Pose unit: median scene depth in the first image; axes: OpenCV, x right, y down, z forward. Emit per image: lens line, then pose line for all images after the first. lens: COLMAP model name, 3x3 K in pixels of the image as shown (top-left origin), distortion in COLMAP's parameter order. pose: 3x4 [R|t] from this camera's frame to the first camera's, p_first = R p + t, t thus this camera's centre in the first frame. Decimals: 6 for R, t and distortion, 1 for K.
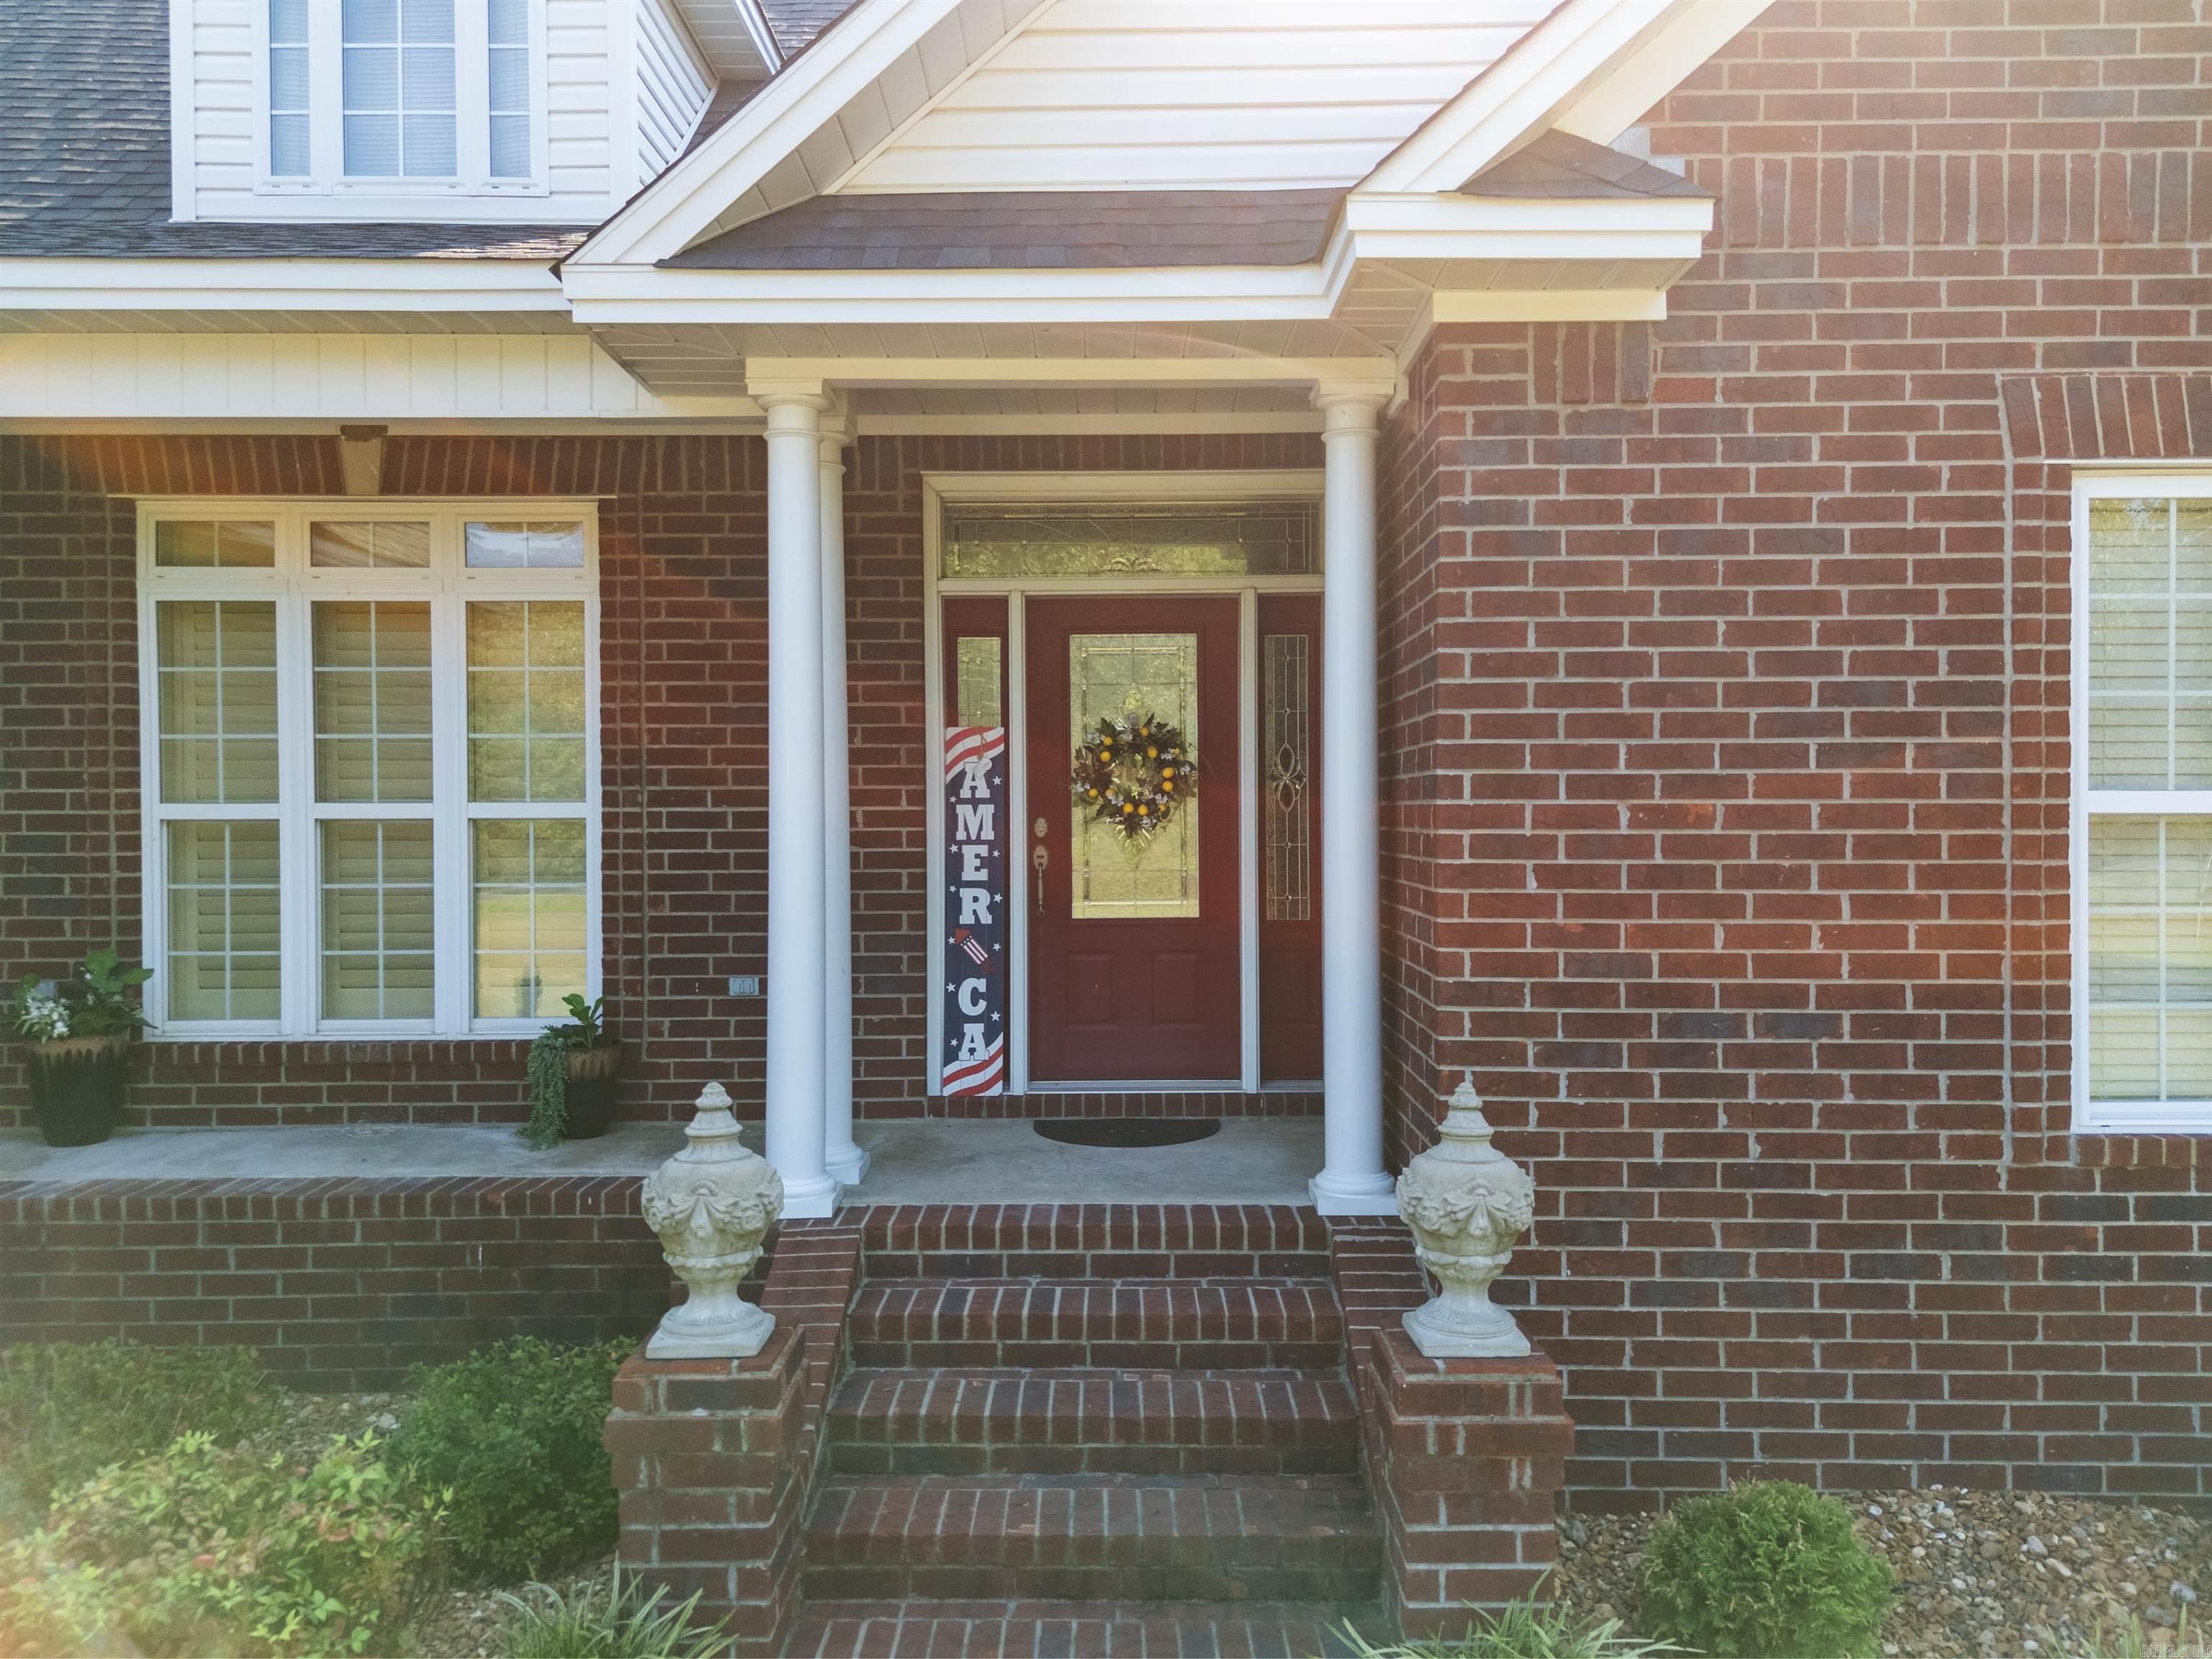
lens RADIAL K [[1573.2, 0, 1106.0], [0, 1573.2, 829.5], [0, 0, 1]] dist [0.035296, -0.000820]
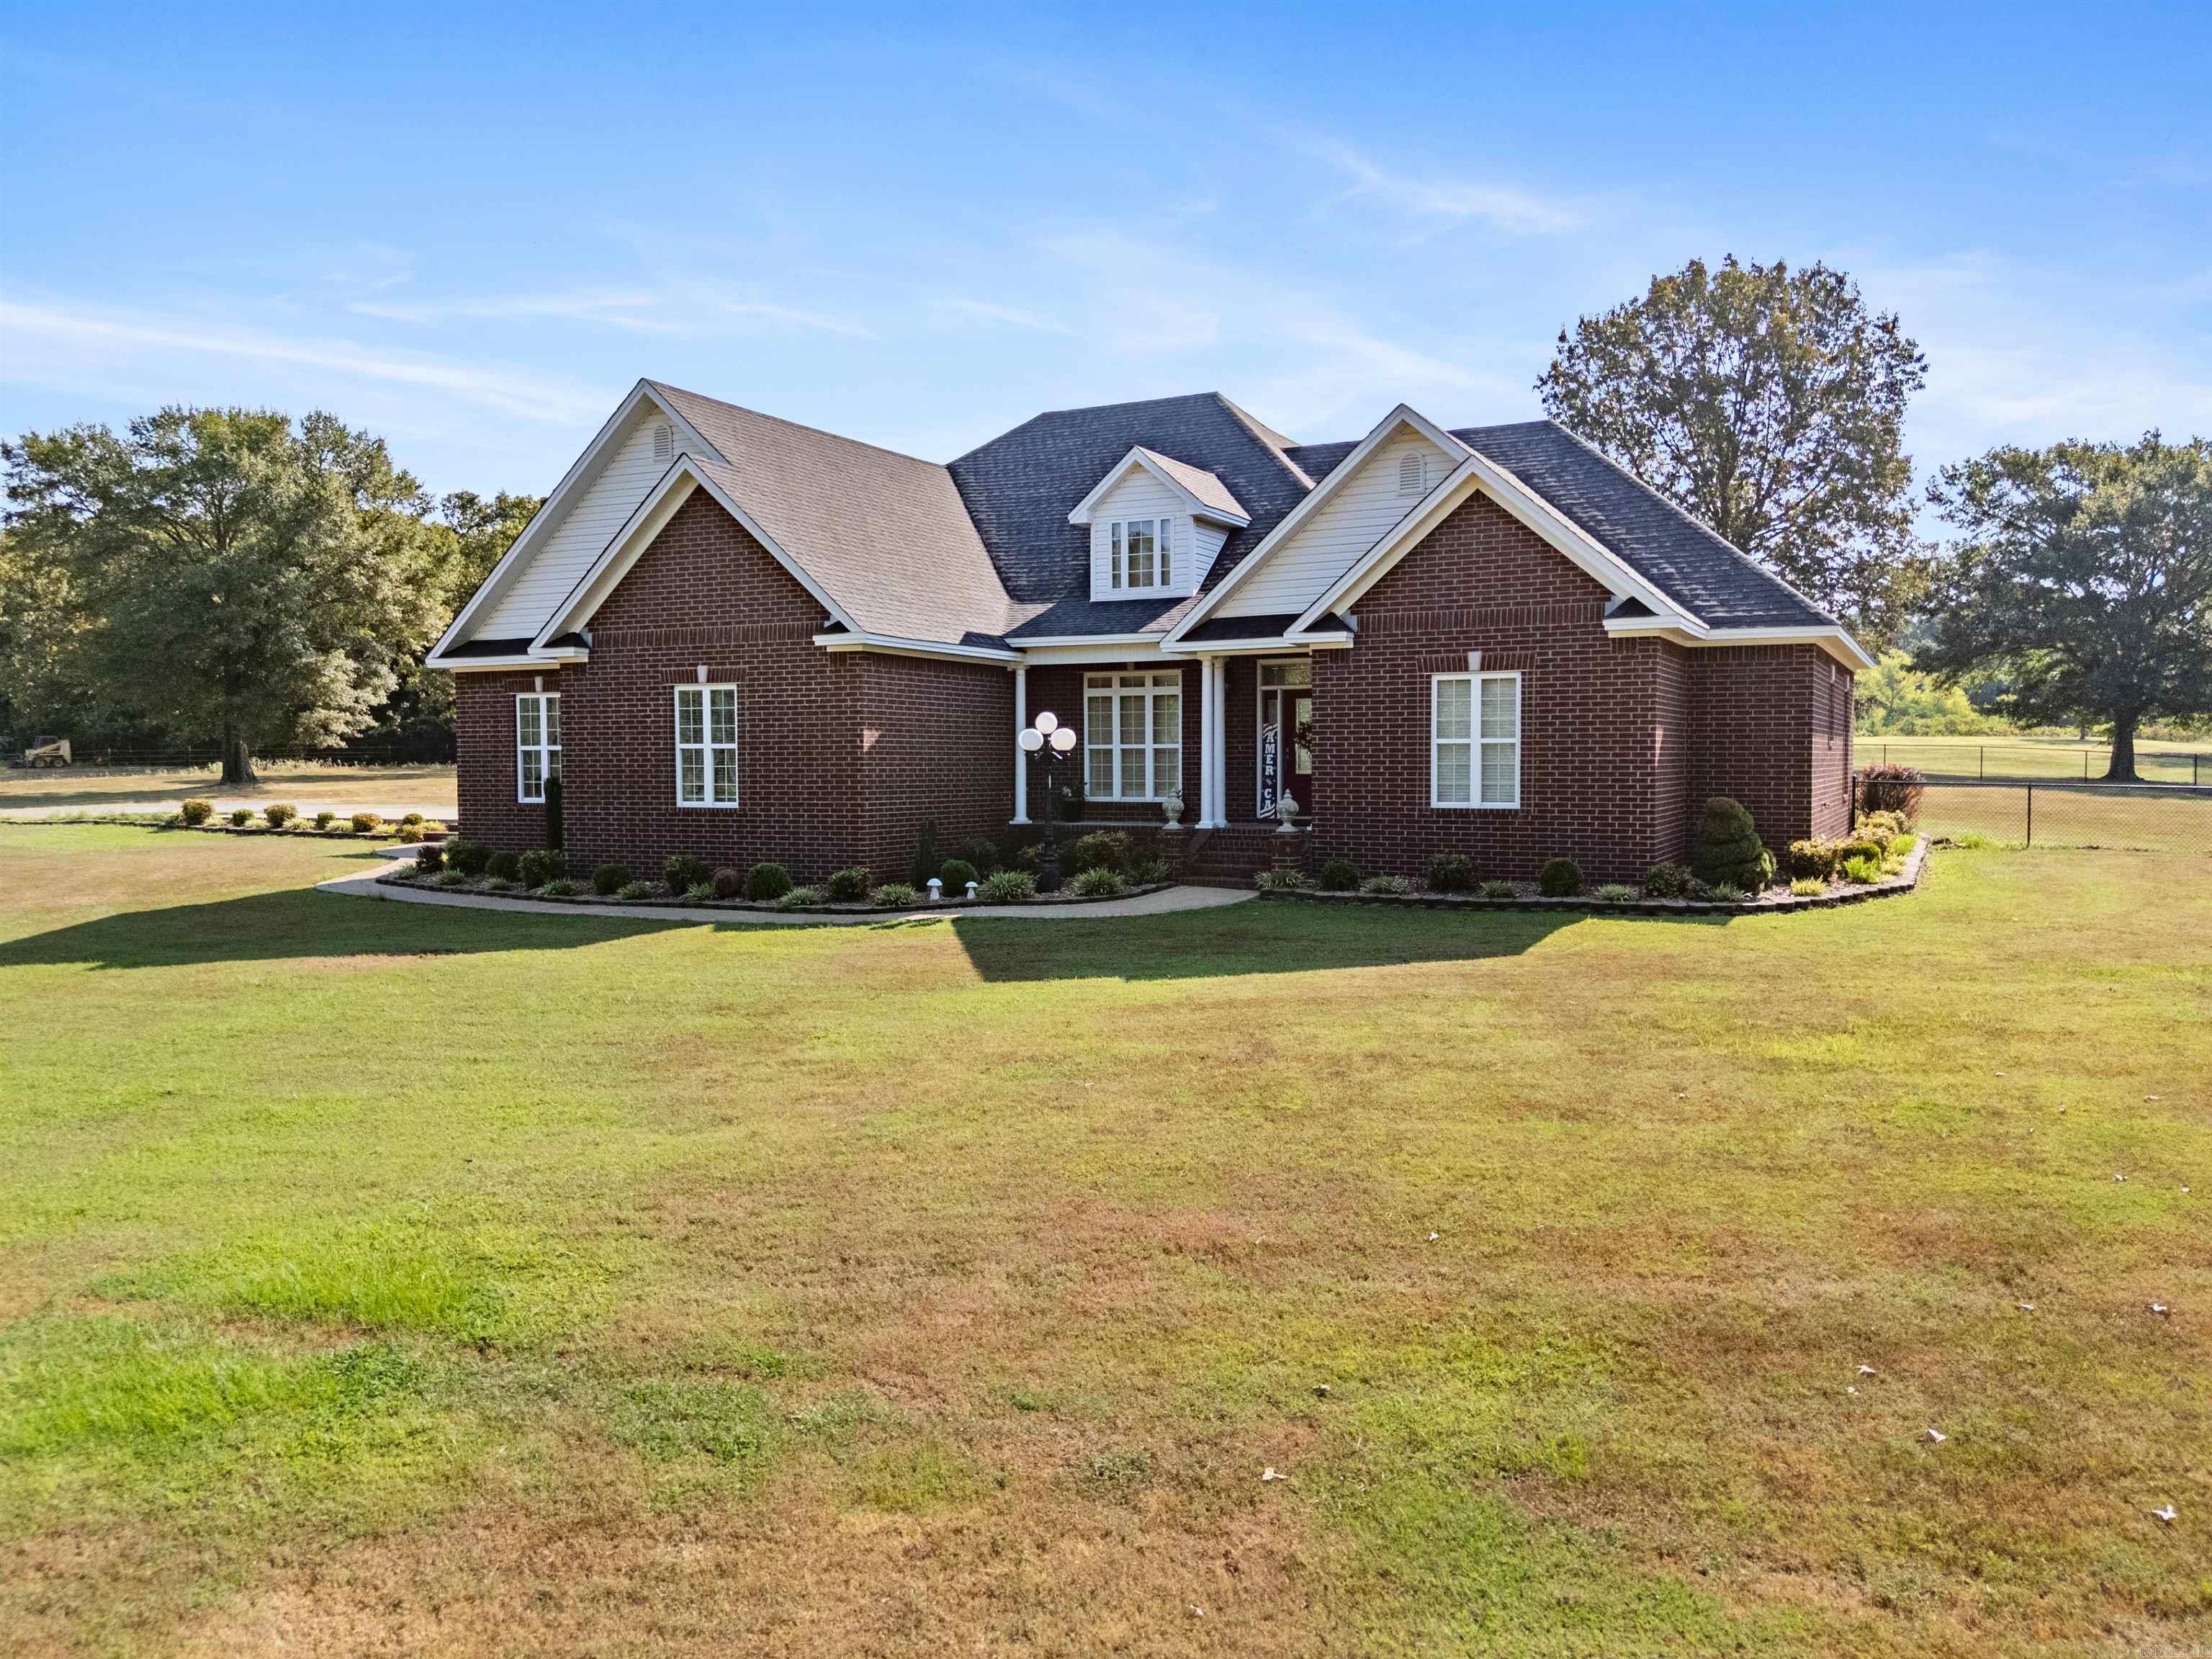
lens RADIAL K [[1573.2, 0, 1106.0], [0, 1573.2, 829.5], [0, 0, 1]] dist [0.035296, -0.000820]
pose [[0.884808, 0.019762, -0.465537, 1.391080], [-0.005950, 0.999498, 0.031121, 0.077632], [0.465918, -0.024767, 0.884481, -2.667363]]
